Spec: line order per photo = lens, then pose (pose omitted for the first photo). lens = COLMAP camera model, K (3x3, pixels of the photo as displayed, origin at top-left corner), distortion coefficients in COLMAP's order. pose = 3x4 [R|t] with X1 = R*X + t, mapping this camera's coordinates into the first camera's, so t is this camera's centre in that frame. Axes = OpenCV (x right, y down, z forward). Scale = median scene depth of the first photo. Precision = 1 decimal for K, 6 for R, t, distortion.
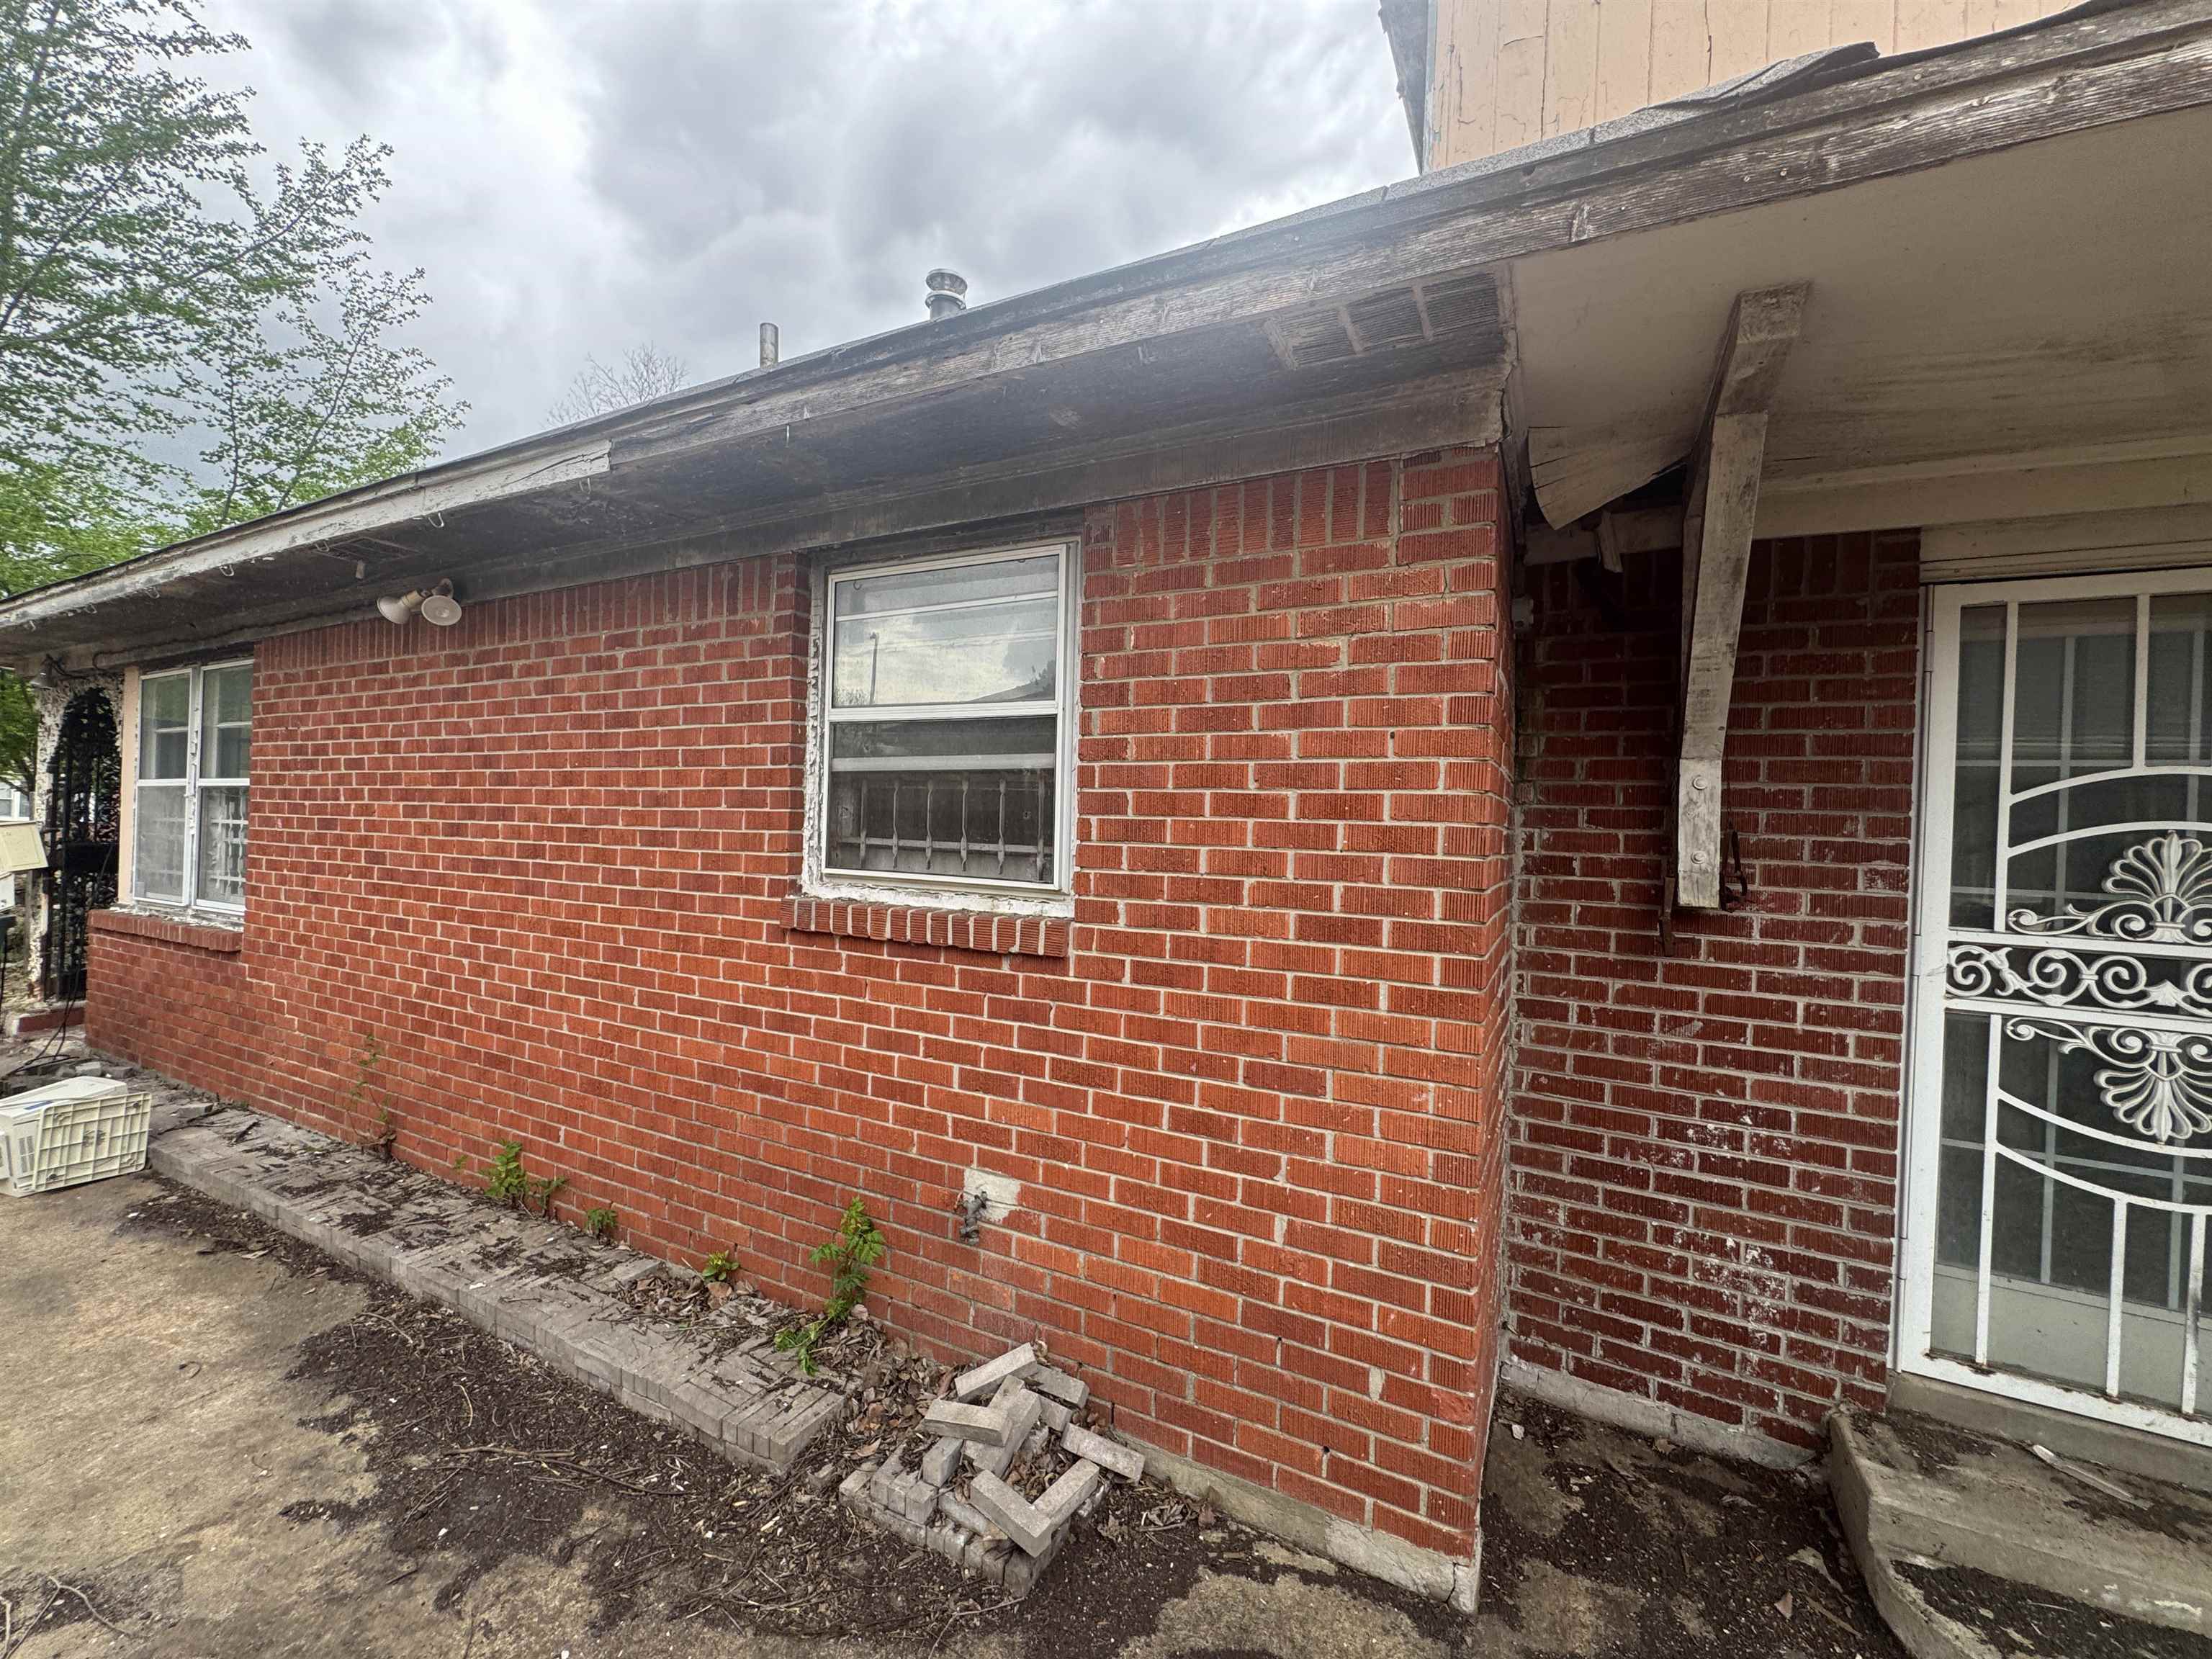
lens RADIAL K [[885.4, 0, 1105.1], [0, 885.4, 832.3], [0, 0, 1]] dist [-0.002282, -0.000056]
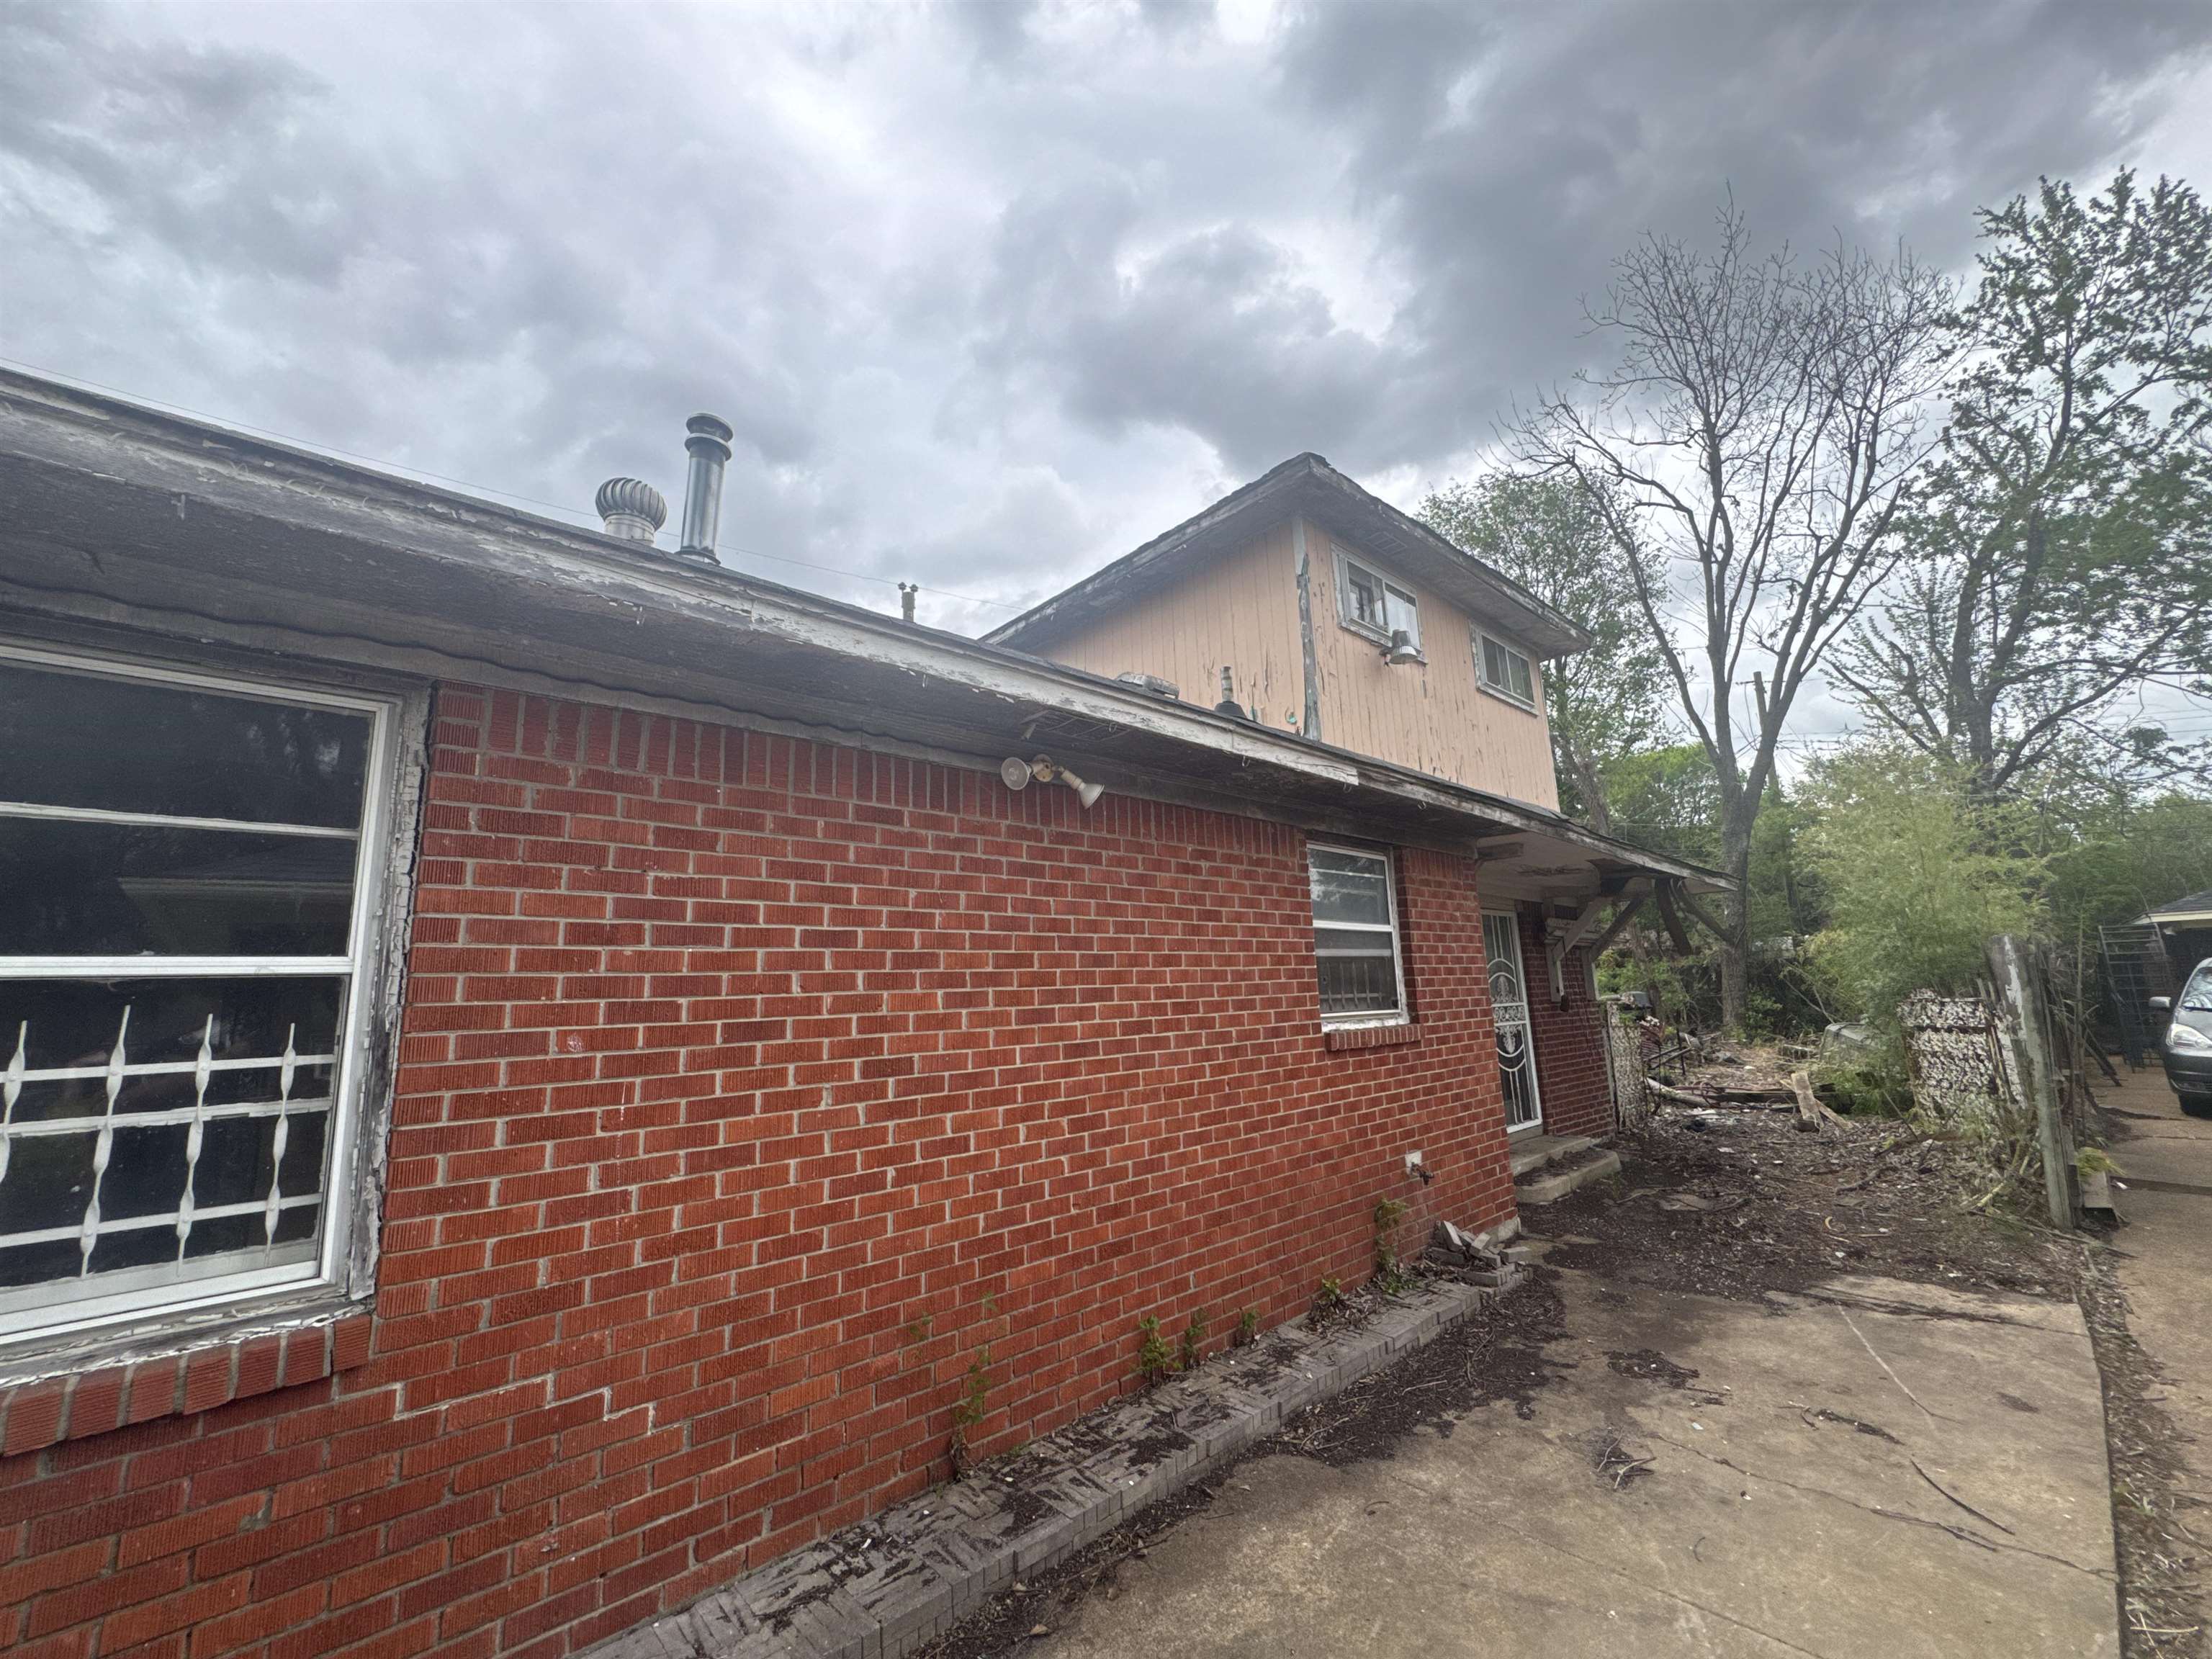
lens RADIAL K [[885.4, 0, 1103.0], [0, 885.4, 832.5], [0, 0, 1]] dist [-0.002282, -0.000056]
pose [[0.340622, 0.127604, 0.931501, -1.913276], [0.044041, 0.987494, -0.151379, -0.059105], [-0.939168, 0.092587, 0.330743, 0.734348]]
